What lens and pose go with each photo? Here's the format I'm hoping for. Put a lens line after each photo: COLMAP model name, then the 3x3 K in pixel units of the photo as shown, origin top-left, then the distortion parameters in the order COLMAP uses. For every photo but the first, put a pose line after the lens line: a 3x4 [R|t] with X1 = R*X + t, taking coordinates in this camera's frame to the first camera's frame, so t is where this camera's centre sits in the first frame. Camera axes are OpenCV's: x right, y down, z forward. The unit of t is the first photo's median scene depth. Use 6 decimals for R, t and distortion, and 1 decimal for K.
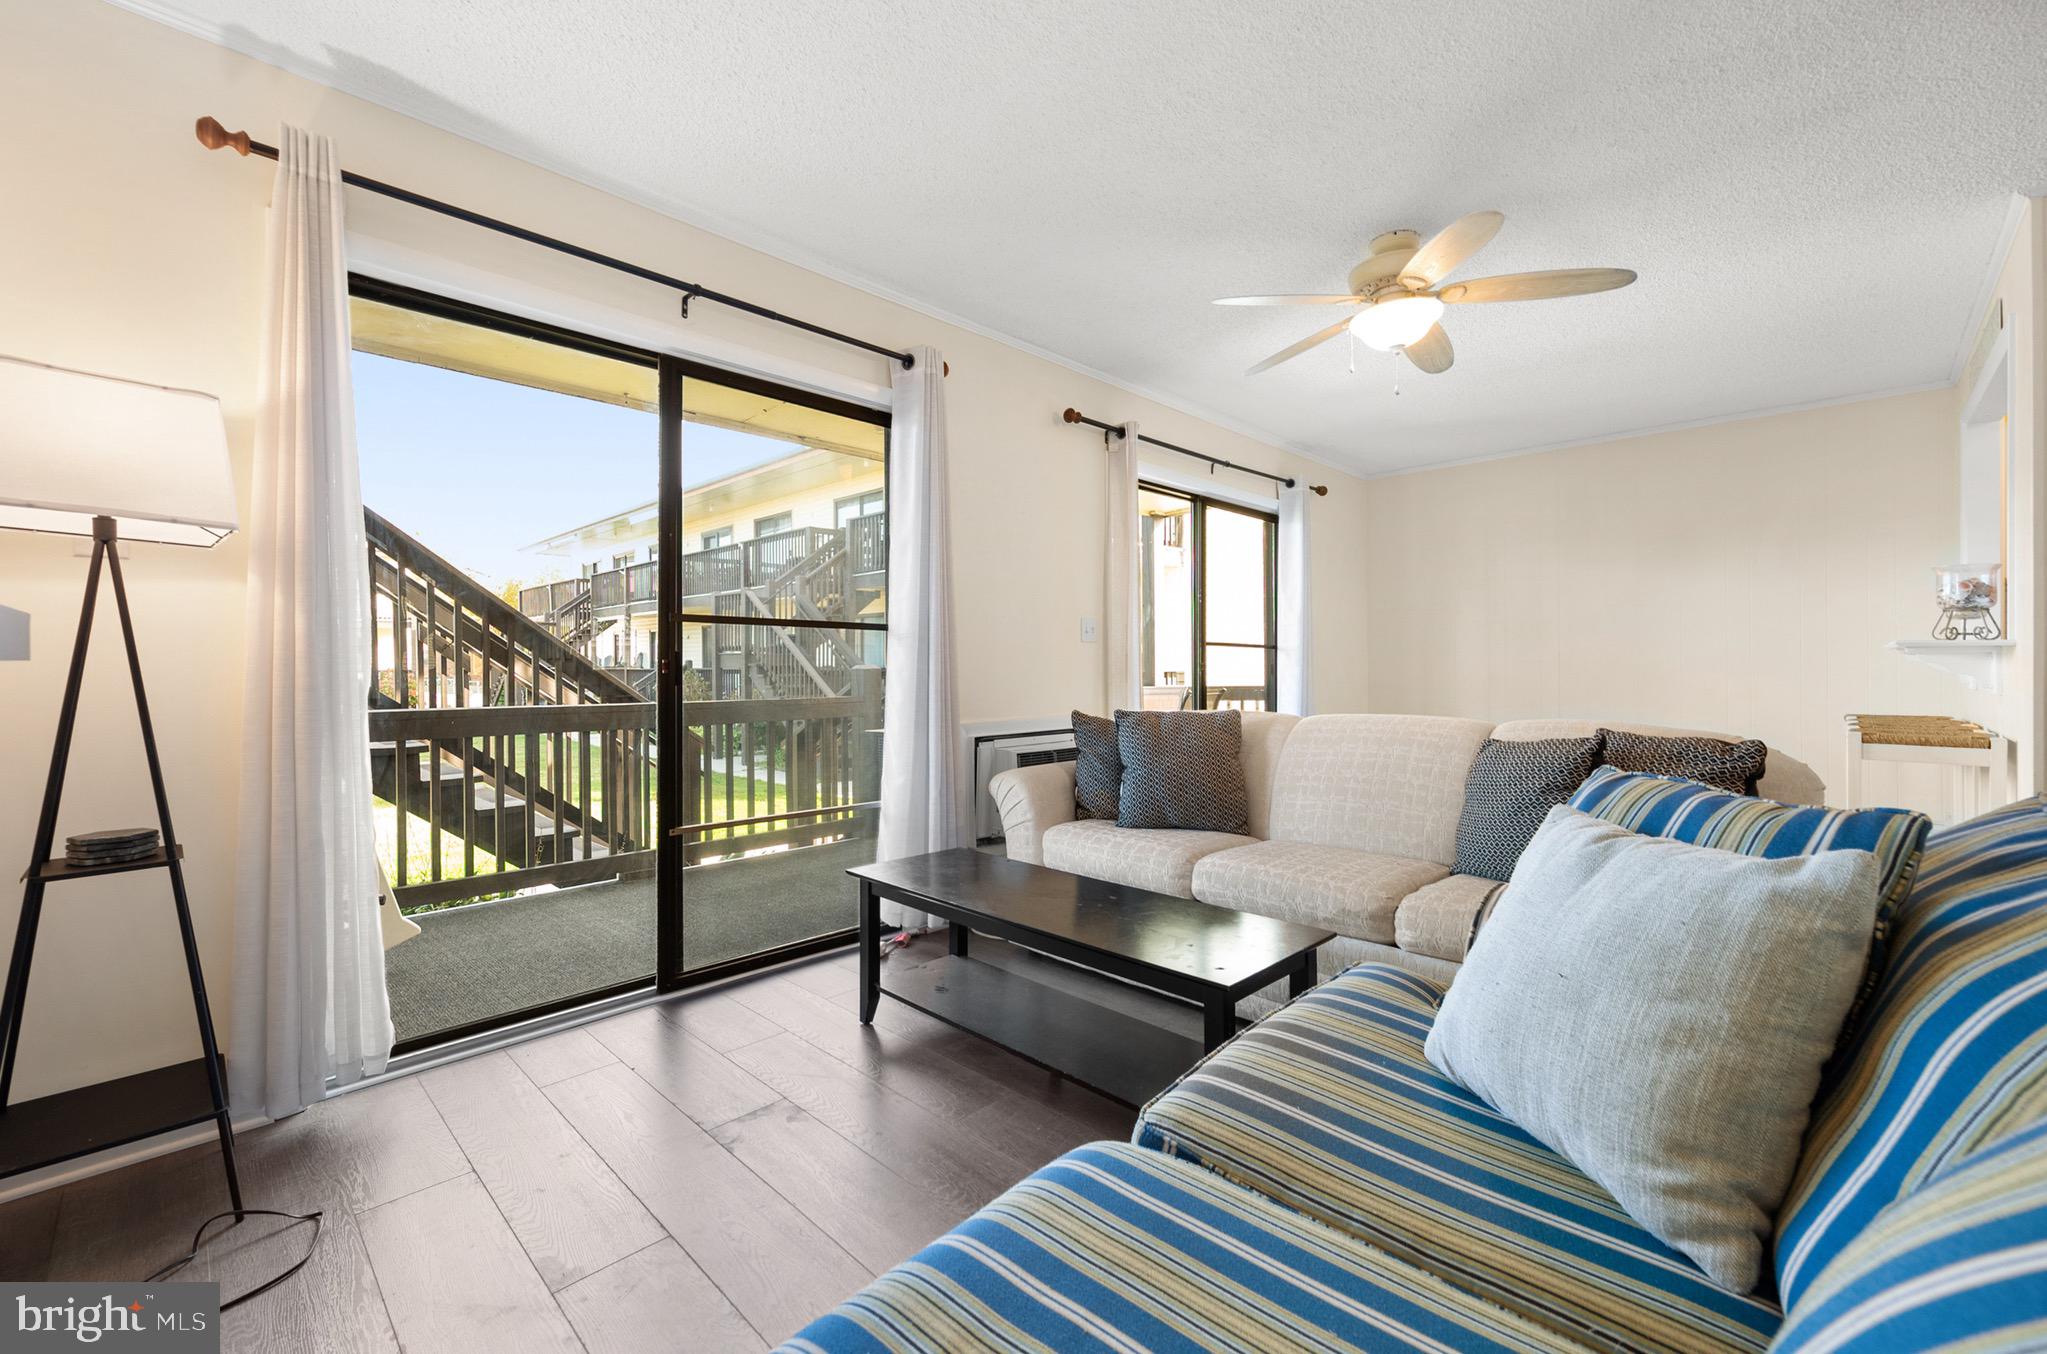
lens RADIAL K [[831.7, 0, 991.9], [0, 831.7, 674.7], [0, 0, 1]] dist [-0.002844, -0.000052]
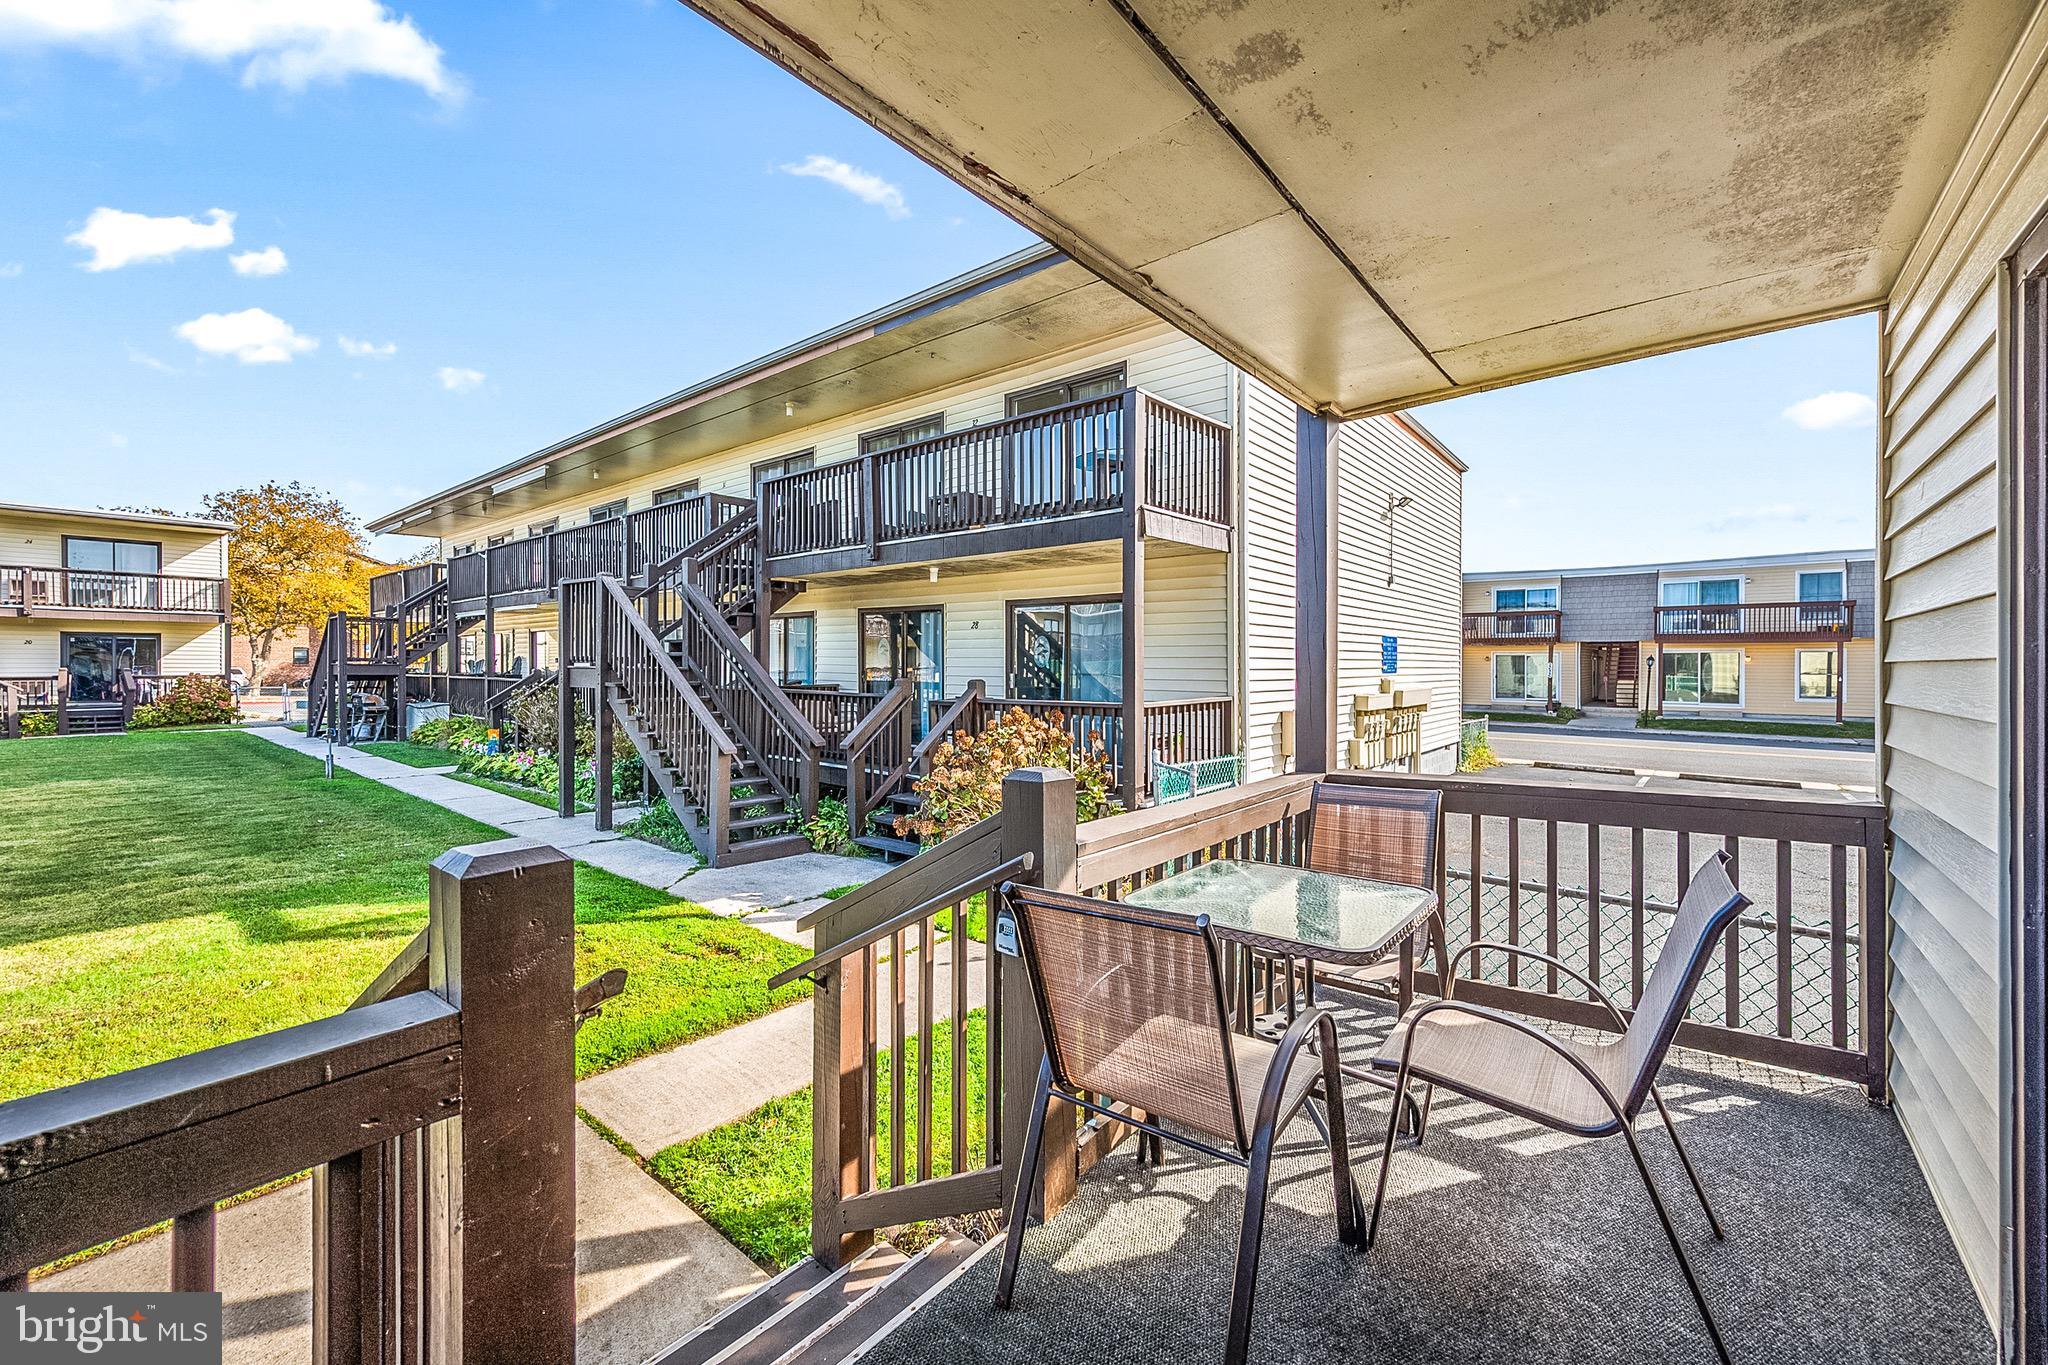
lens RADIAL K [[819.6, 0, 1033.8], [0, 819.6, 666.6], [0, 0, 1]] dist [0.001032, 0.000227]
pose [[0.994764, 0.007844, 0.101900, -0.019382], [-0.006667, 0.999907, -0.011892, -0.056366], [-0.101984, 0.011151, 0.994724, 0.789637]]
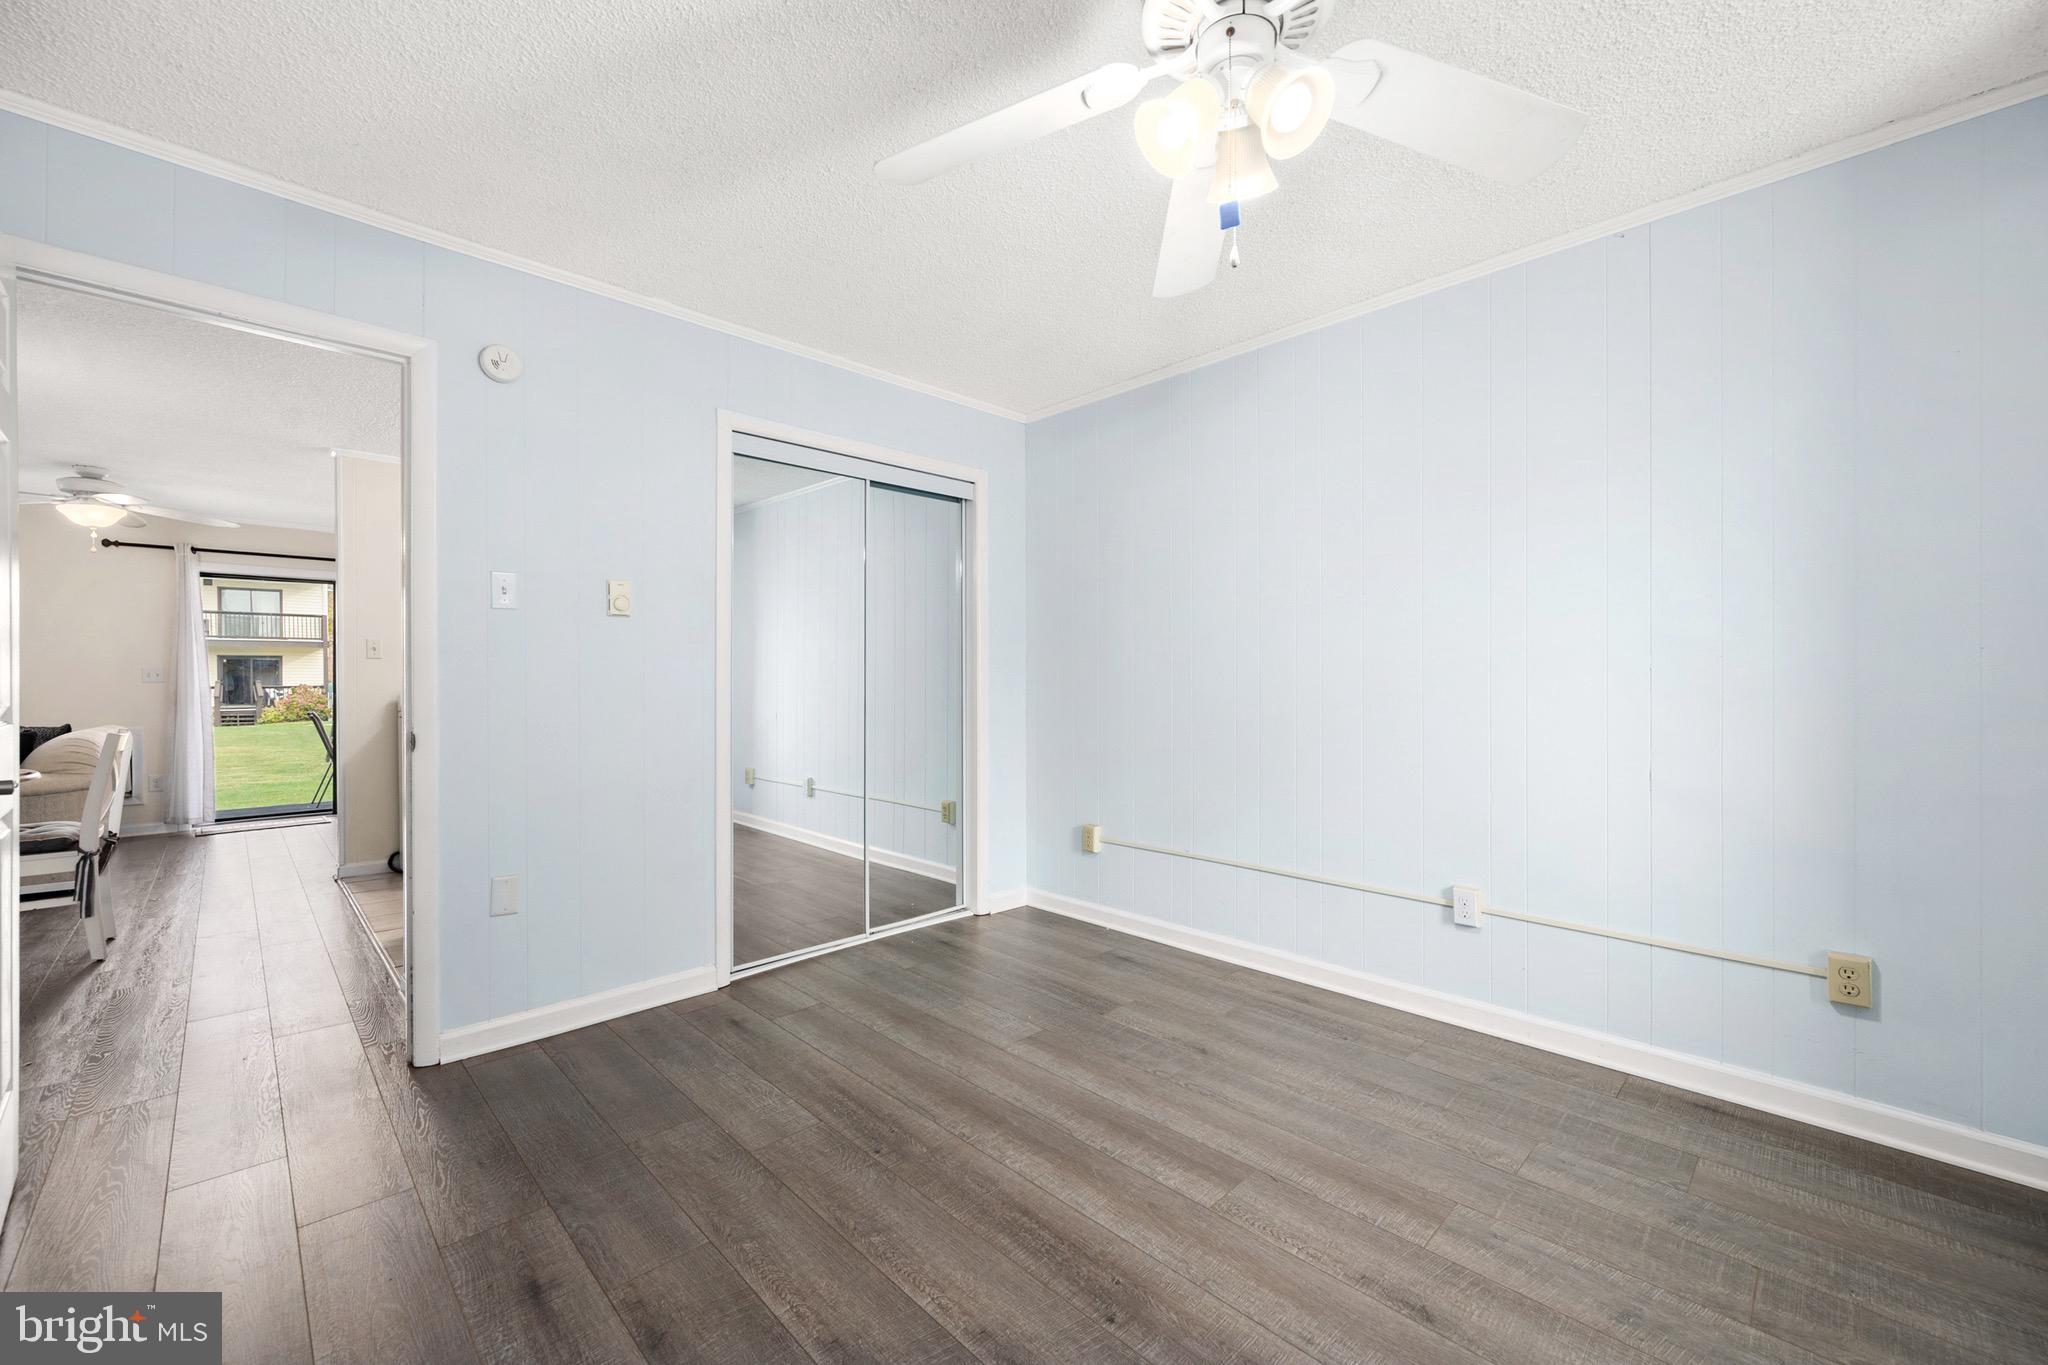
lens RADIAL K [[825.8, 0, 1024.0], [0, 825.8, 682.5], [0, 0, 1]] dist [-0.000149, 0.000003]
pose [[0.999901, 0.003619, -0.013619, 1.389528], [-0.003738, 0.999955, -0.008709, -0.024596], [0.013587, 0.008759, 0.999869, -0.437797]]
